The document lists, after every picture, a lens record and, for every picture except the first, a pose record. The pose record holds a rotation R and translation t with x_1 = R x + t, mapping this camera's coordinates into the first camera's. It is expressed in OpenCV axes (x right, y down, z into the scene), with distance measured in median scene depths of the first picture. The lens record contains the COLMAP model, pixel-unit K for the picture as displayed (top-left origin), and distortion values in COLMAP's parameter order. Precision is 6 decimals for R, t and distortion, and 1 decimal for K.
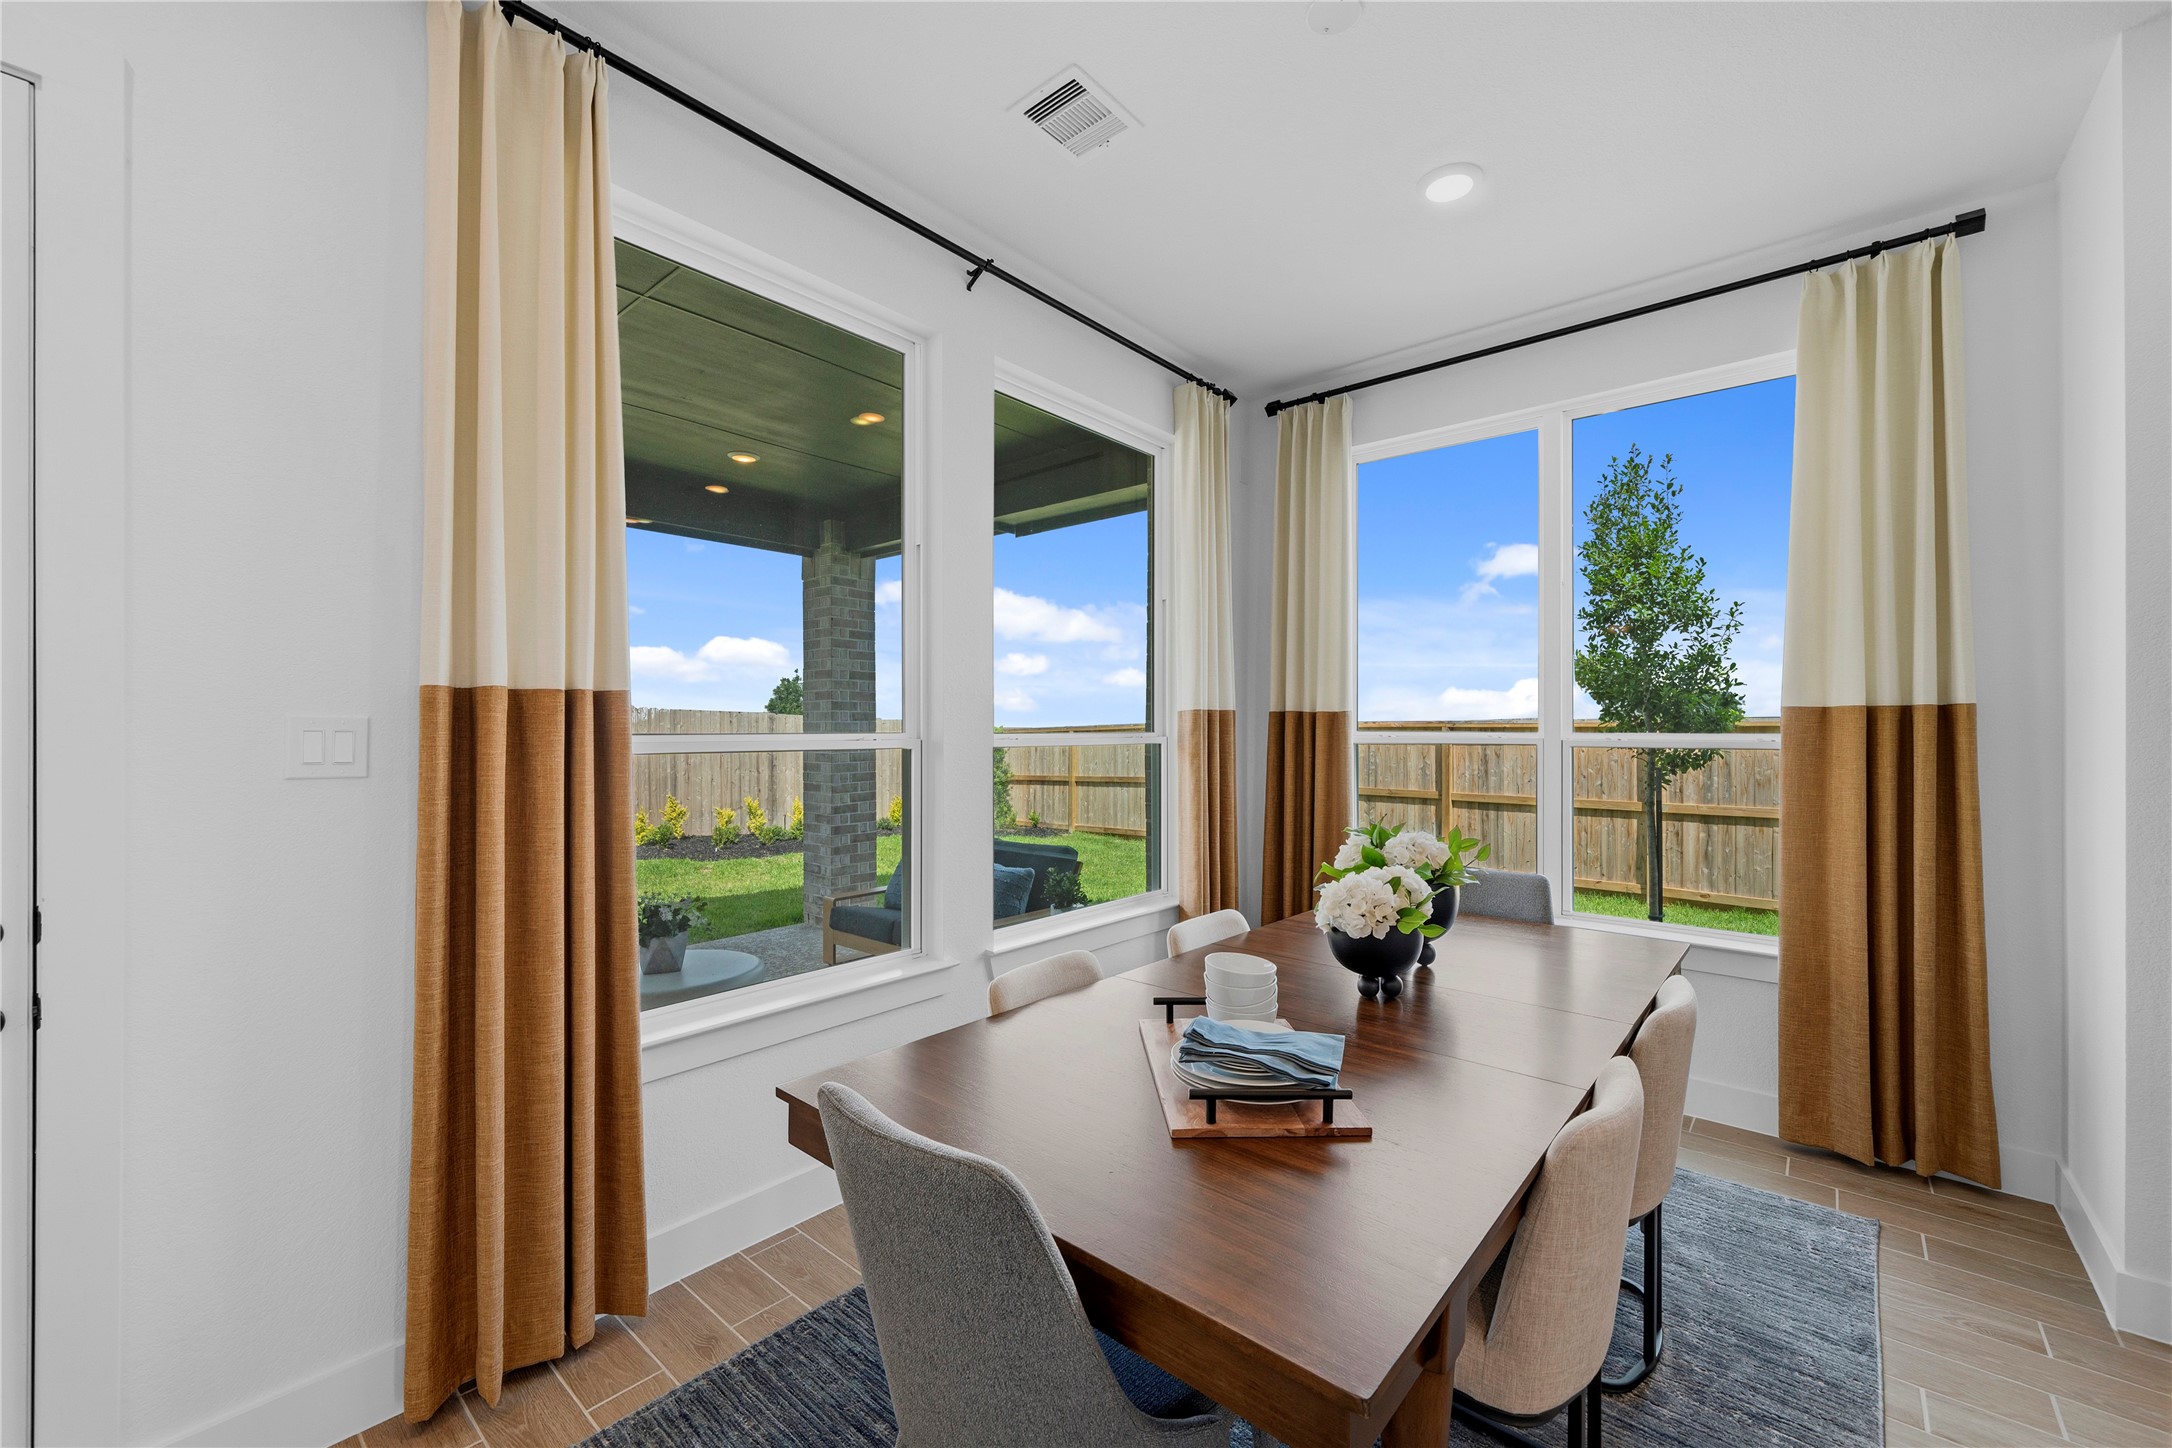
lens RADIAL K [[857.4, 0, 1080.2], [0, 857.4, 724.6], [0, 0, 1]] dist [-0.002339, 0.000046]
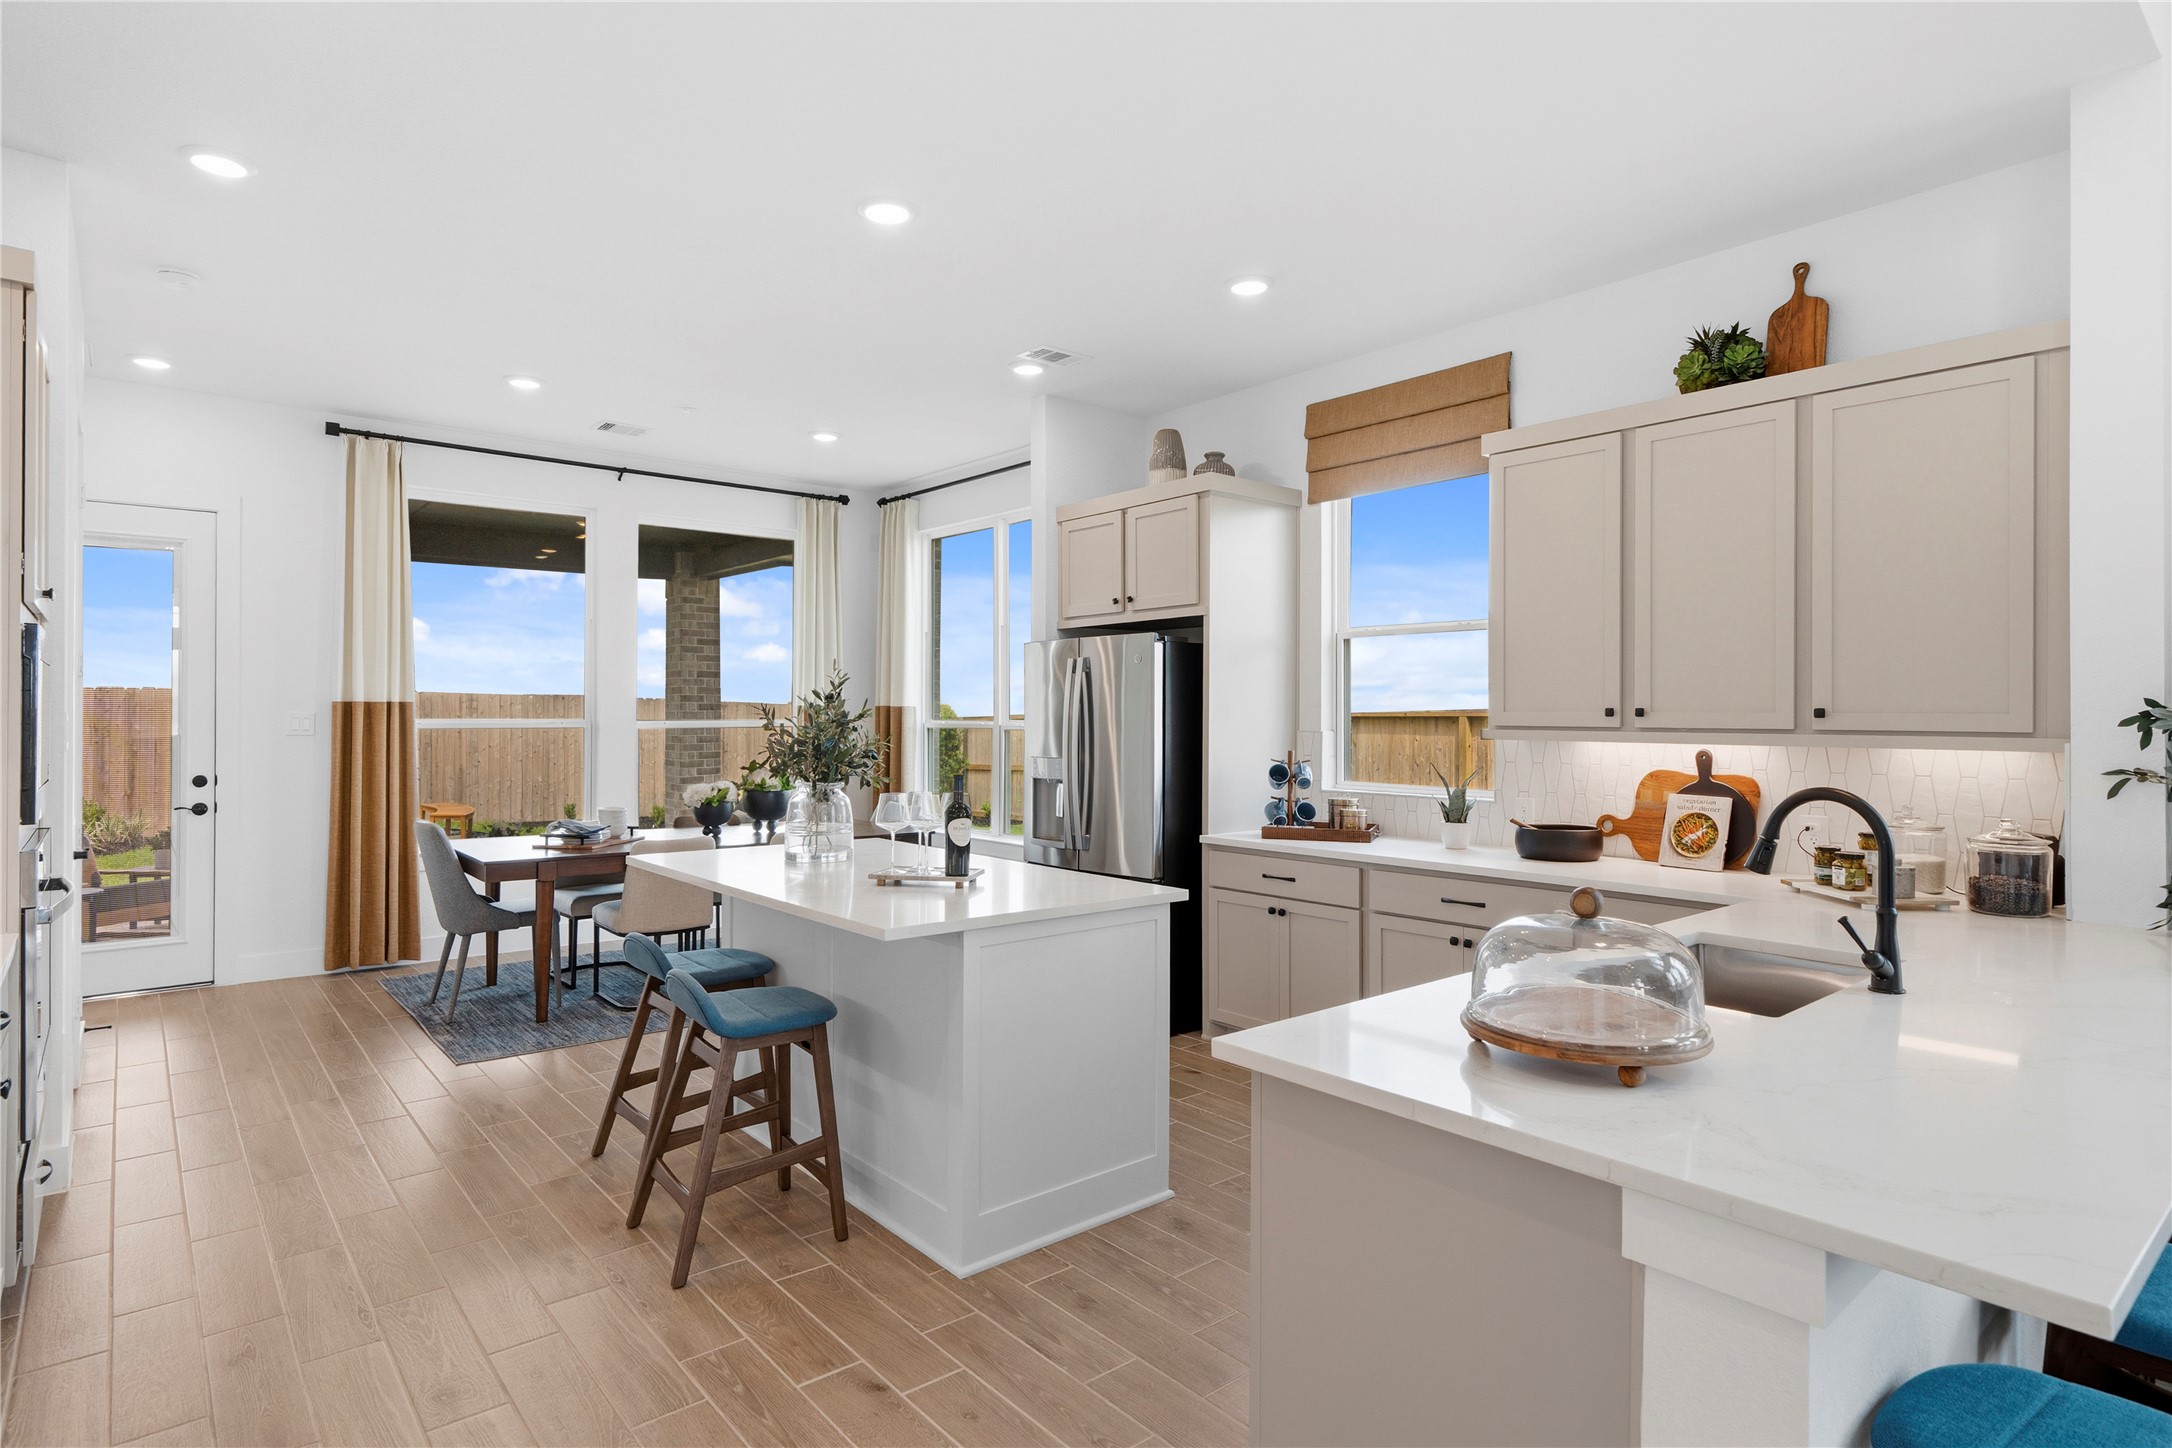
lens RADIAL K [[1143.4, 0, 1080.5], [0, 1143.4, 707.6], [0, 0, 1]] dist [0.000723, 0.000196]
pose [[0.986986, 0.002281, -0.160787, 0.846713], [-0.002652, 0.999994, -0.002092, -0.009842], [0.160782, 0.002491, 0.986987, -0.862915]]
